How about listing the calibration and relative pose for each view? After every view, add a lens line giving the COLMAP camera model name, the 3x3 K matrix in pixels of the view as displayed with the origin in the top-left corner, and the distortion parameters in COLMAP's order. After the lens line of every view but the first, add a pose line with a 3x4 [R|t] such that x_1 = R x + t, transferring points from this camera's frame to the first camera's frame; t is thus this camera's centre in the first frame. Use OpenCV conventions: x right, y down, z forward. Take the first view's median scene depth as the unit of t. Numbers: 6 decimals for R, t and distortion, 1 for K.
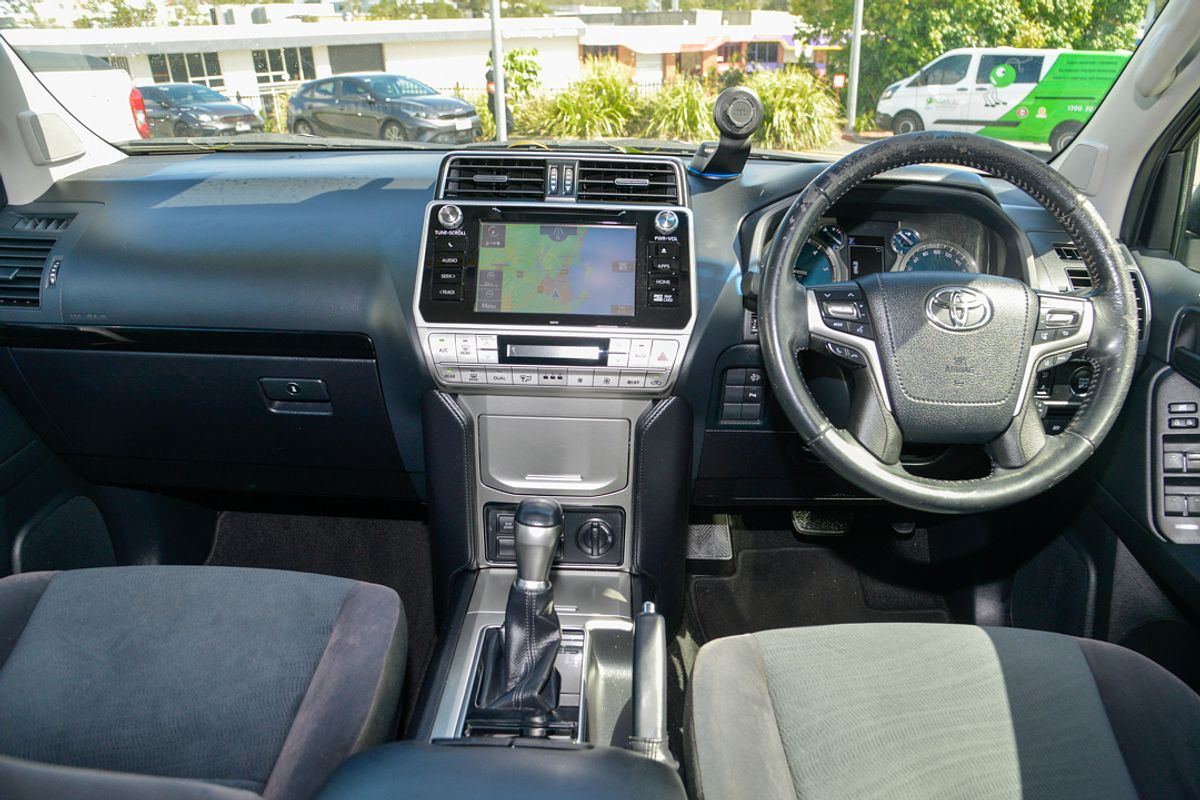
lens RADIAL K [[811.4, 0, 600.0], [0, 811.4, 400.0], [0, 0, 1]] dist [-0.114058, 0.044701]
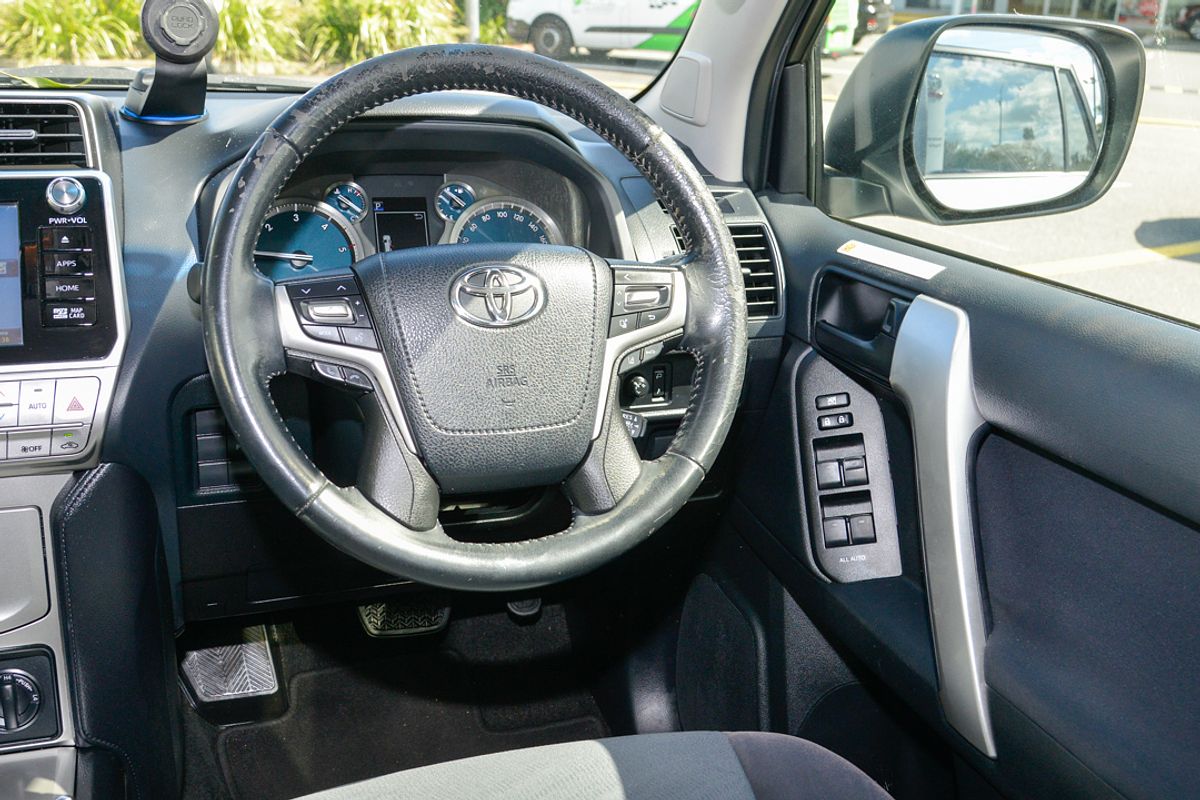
lens RADIAL K [[1187.4, 0, 600.0], [0, 1187.4, 400.0], [0, 0, 1]] dist [-0.137455, 0.150357]
pose [[0.934709, -0.096116, 0.342171, 0.148181], [0.106833, 0.994198, -0.012565, -0.000873], [-0.338978, 0.048300, 0.939554, -0.004959]]
